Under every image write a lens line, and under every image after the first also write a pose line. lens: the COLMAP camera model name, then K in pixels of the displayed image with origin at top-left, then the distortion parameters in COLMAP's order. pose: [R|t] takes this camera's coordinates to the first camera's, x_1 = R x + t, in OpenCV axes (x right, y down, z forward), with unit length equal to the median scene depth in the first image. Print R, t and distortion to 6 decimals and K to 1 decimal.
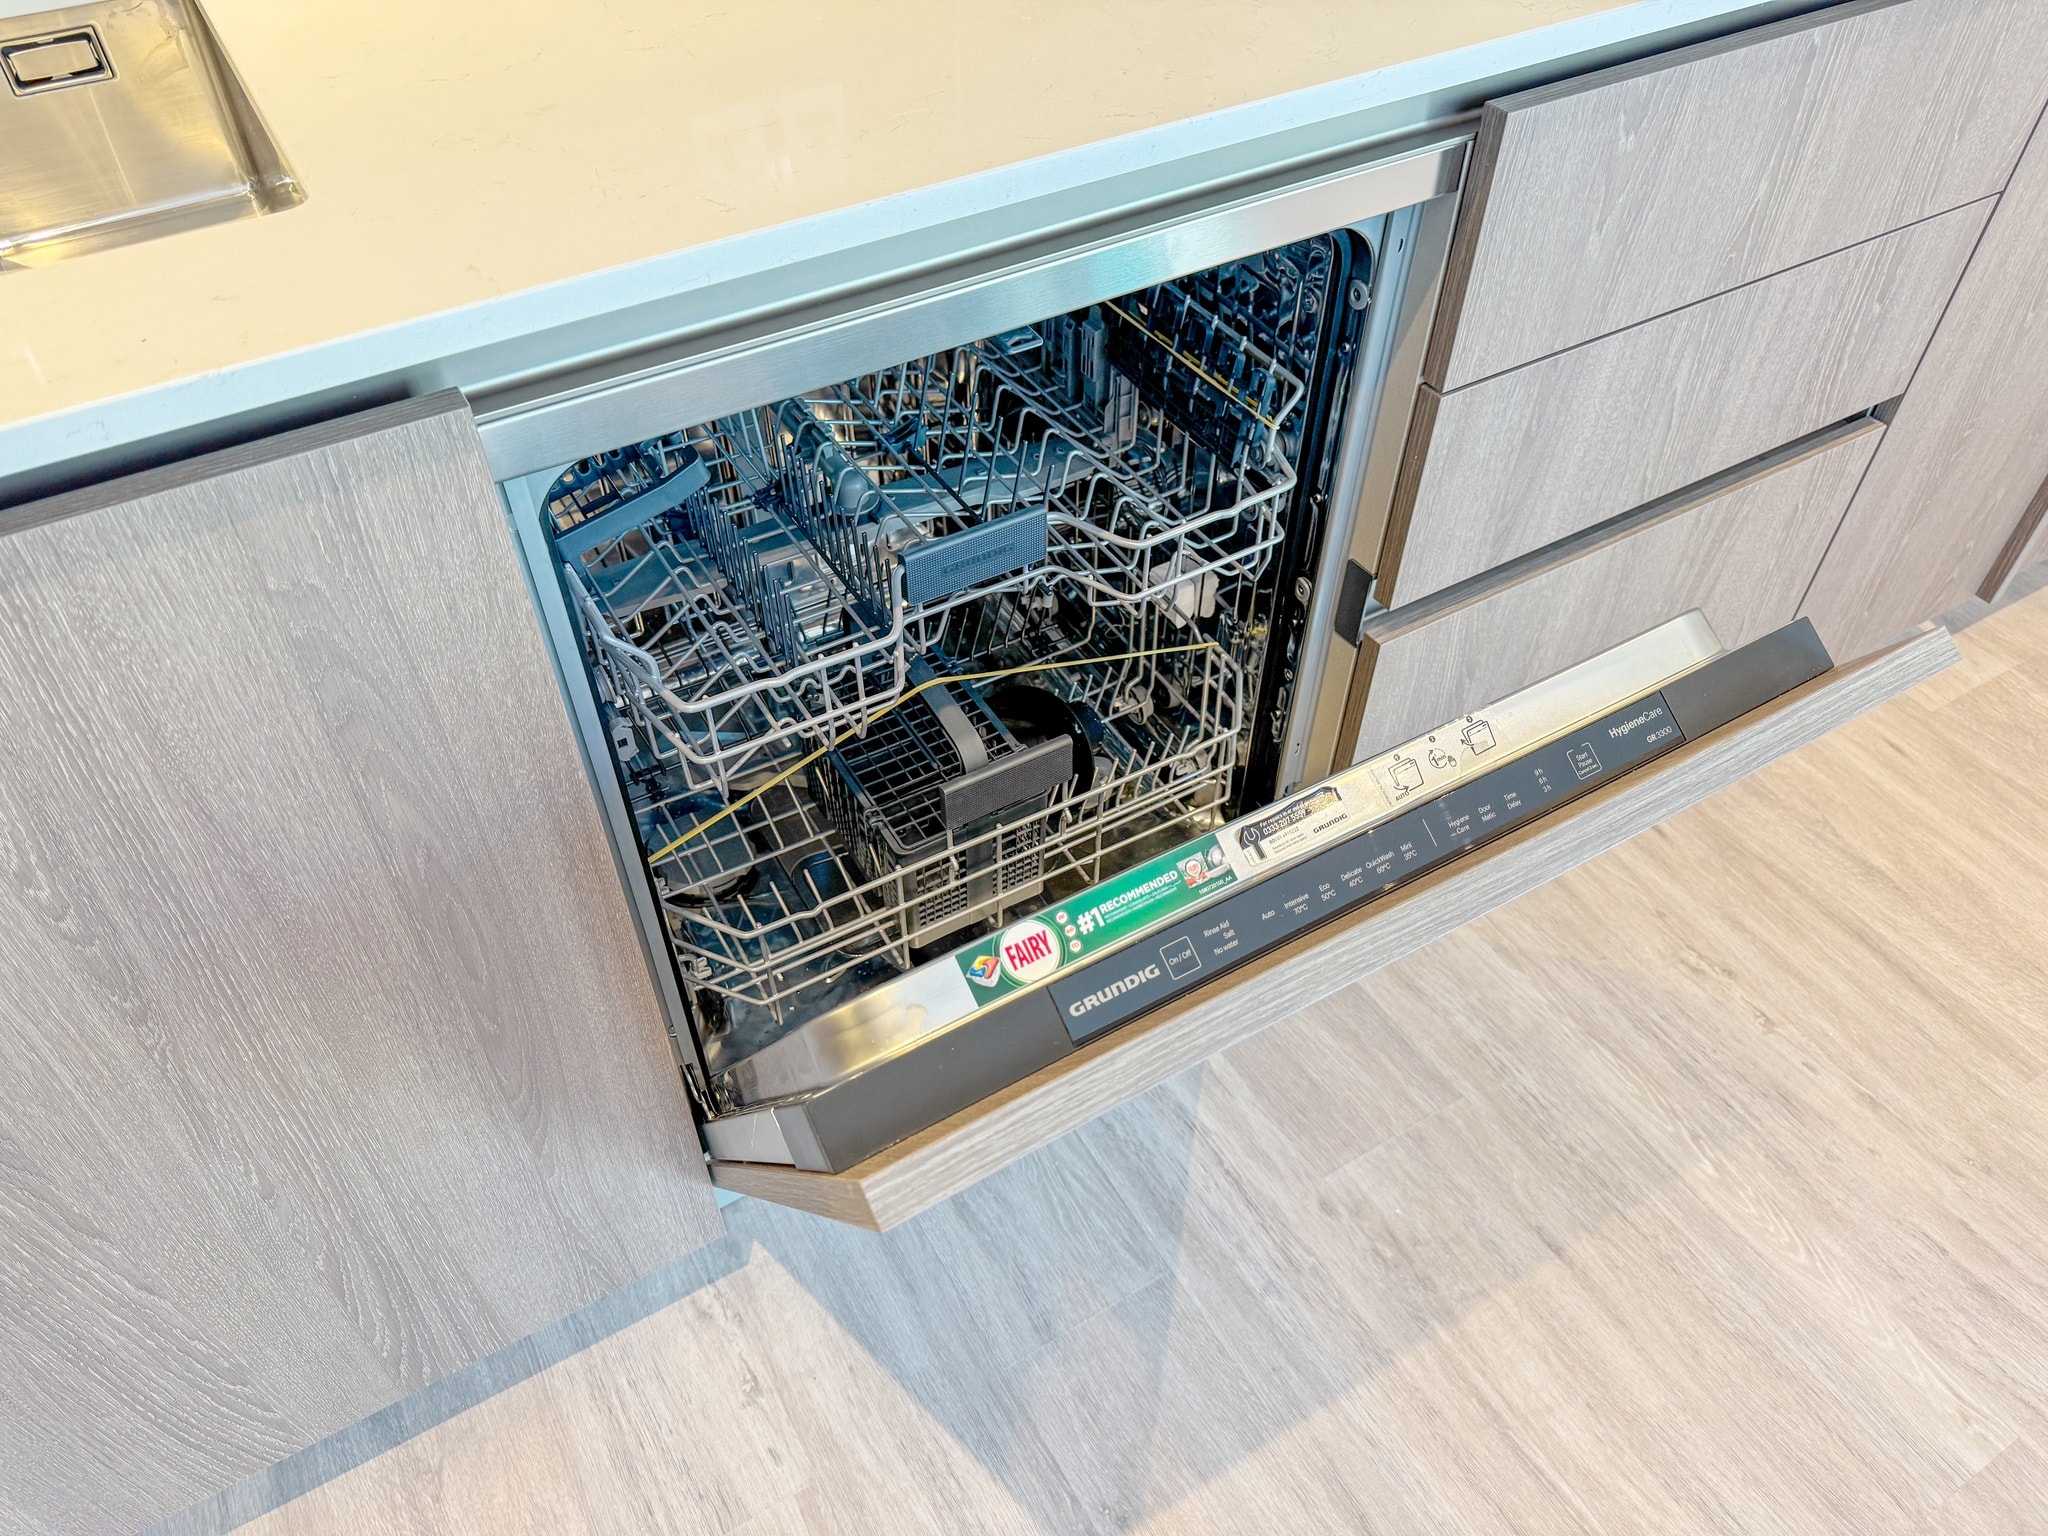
lens RADIAL K [[1460.2, 0, 1018.2], [0, 1460.2, 763.6], [0, 0, 1]] dist [0.024677, -0.037607]
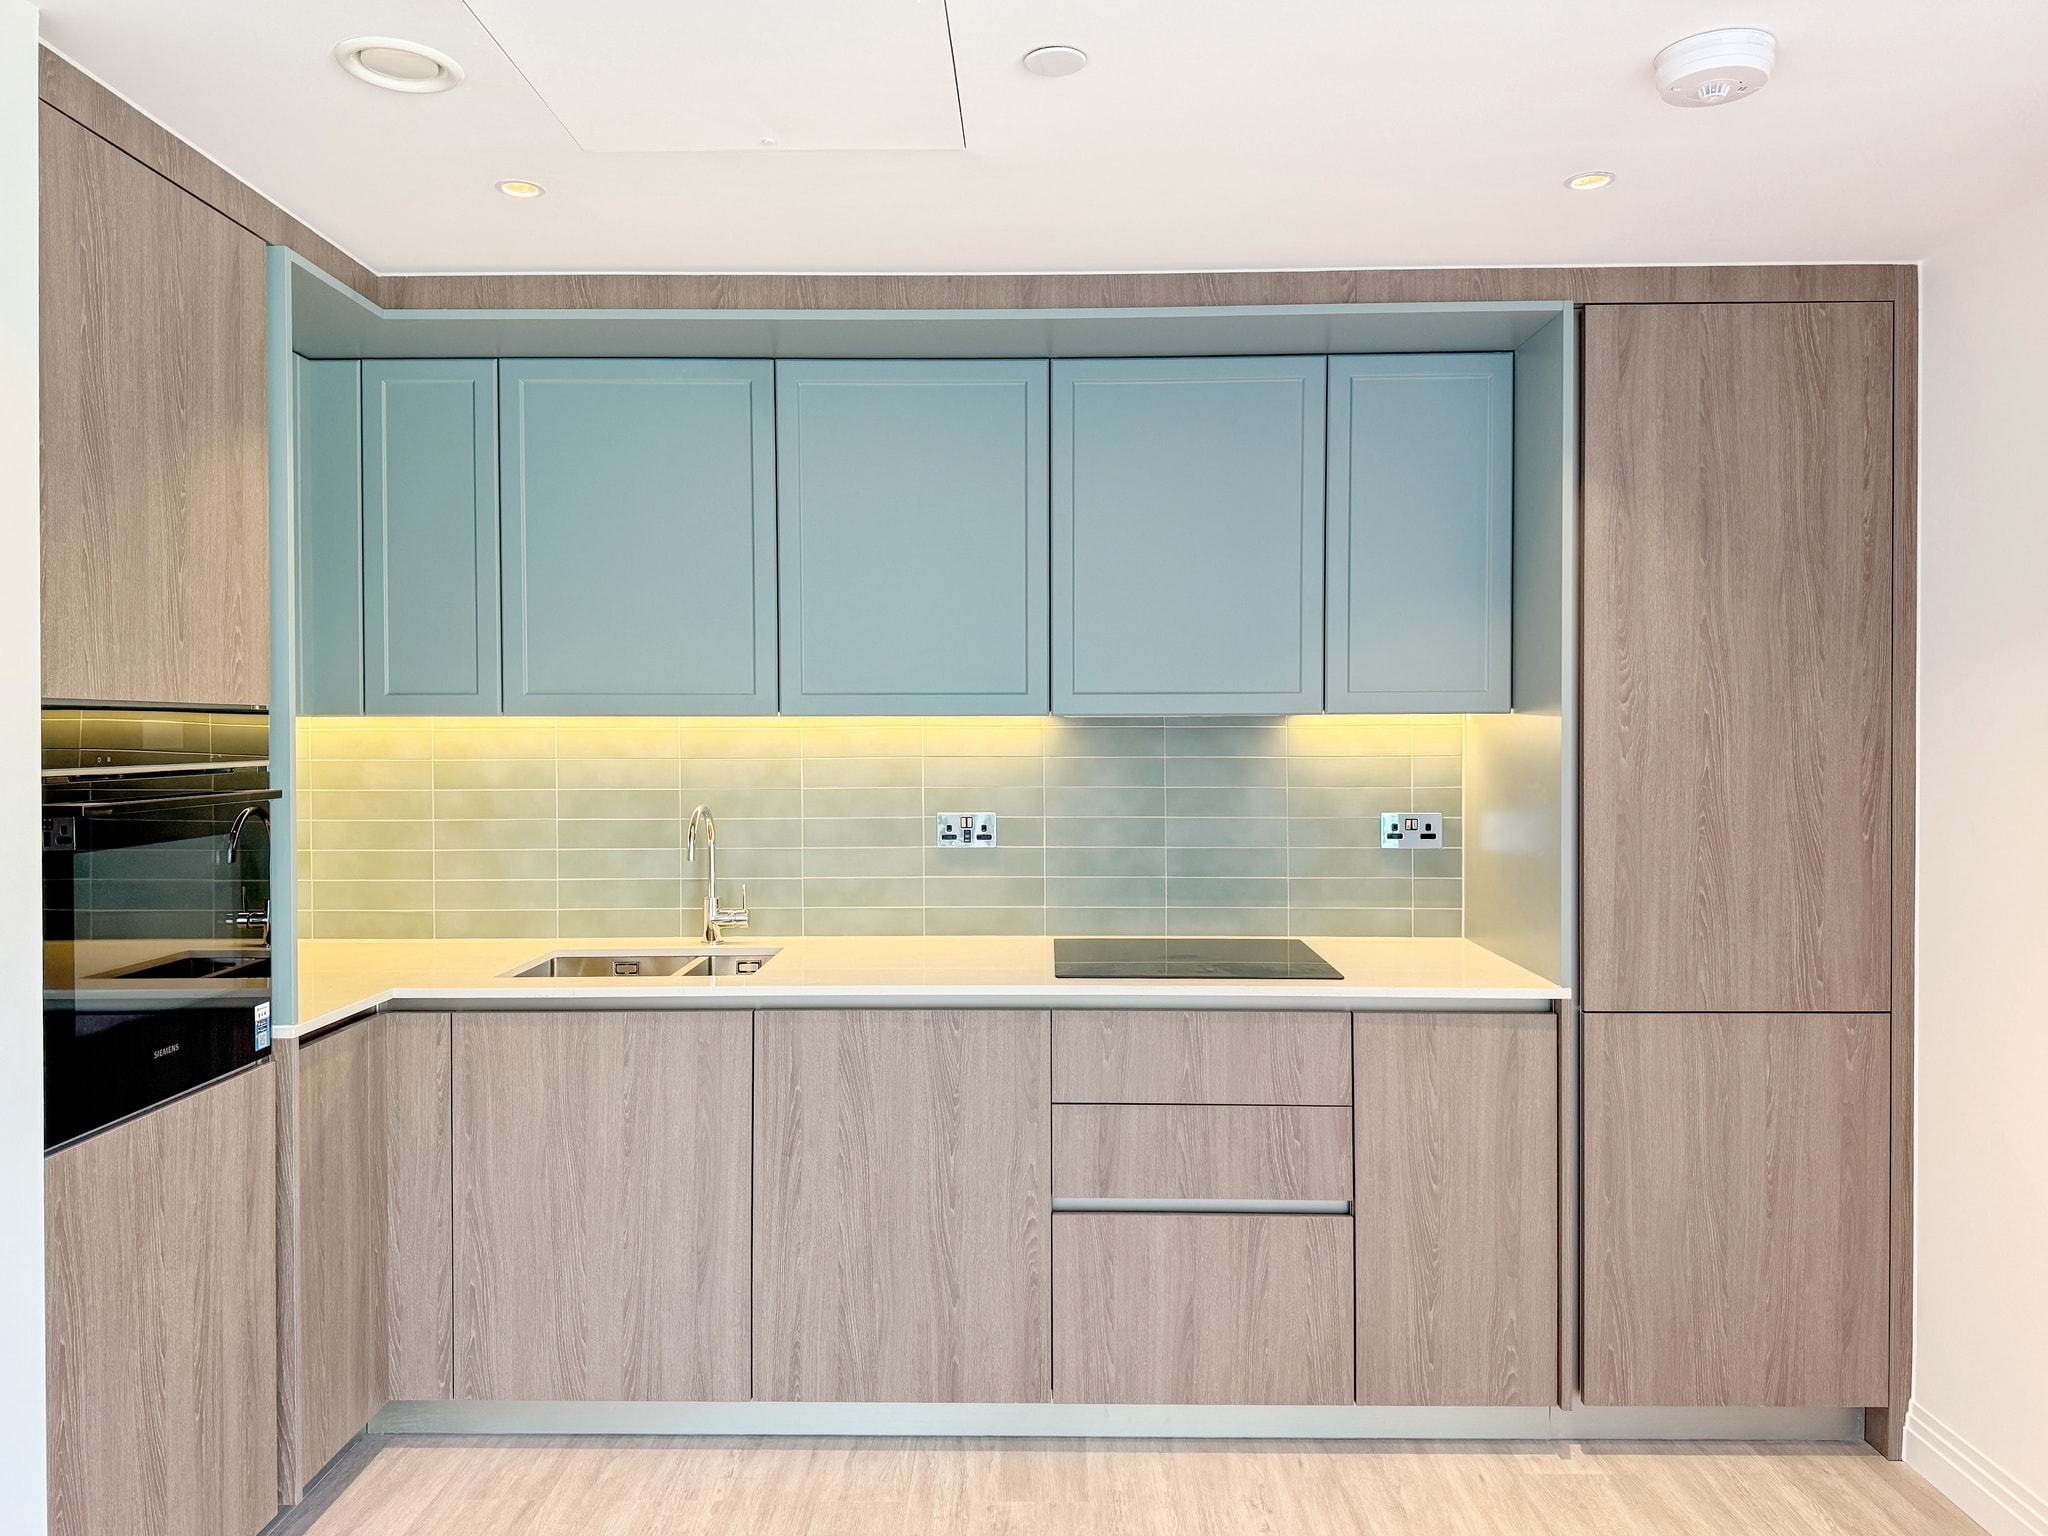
lens RADIAL K [[1460.2, 0, 1018.2], [0, 1460.2, 763.6], [0, 0, 1]] dist [0.024677, -0.037607]
pose [[0.850936, 0.008752, -0.525196, 1.266196], [-0.378941, 0.702627, -0.602262, 0.764415], [0.363745, 0.711505, 0.601207, -0.925992]]
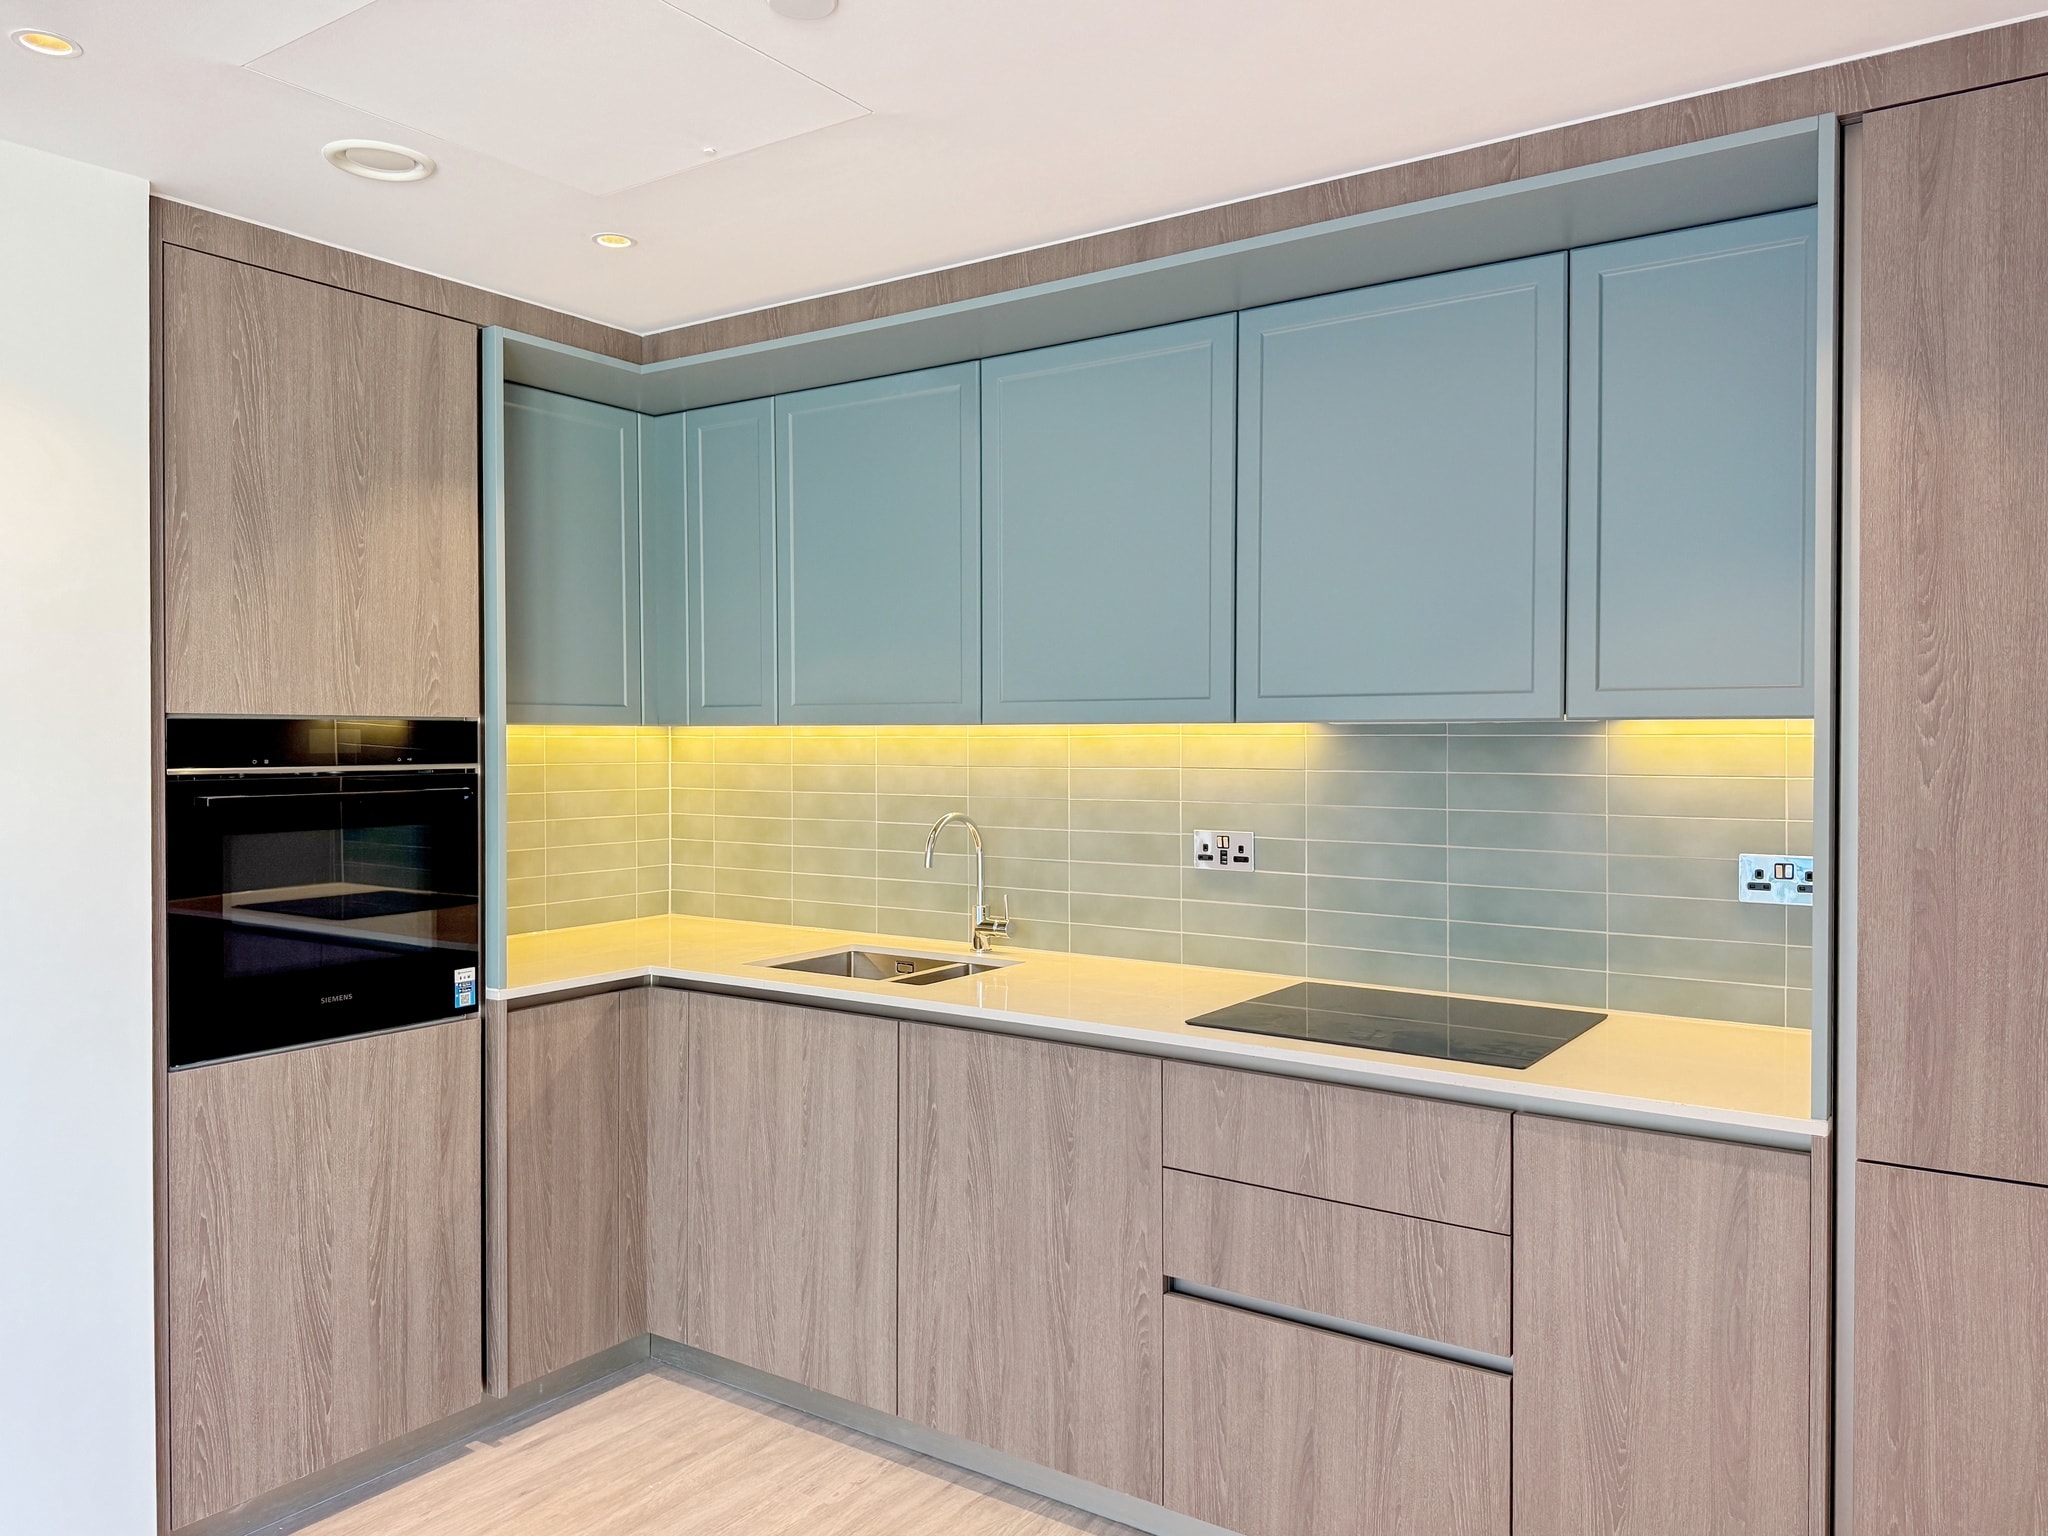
lens RADIAL K [[1460.2, 0, 1018.2], [0, 1460.2, 763.6], [0, 0, 1]] dist [0.024677, -0.037607]
pose [[0.415926, 0.015962, -0.909259, 1.803415], [-0.659920, 0.693239, -0.289700, 0.124416], [0.625709, 0.720531, 0.298869, -0.325180]]
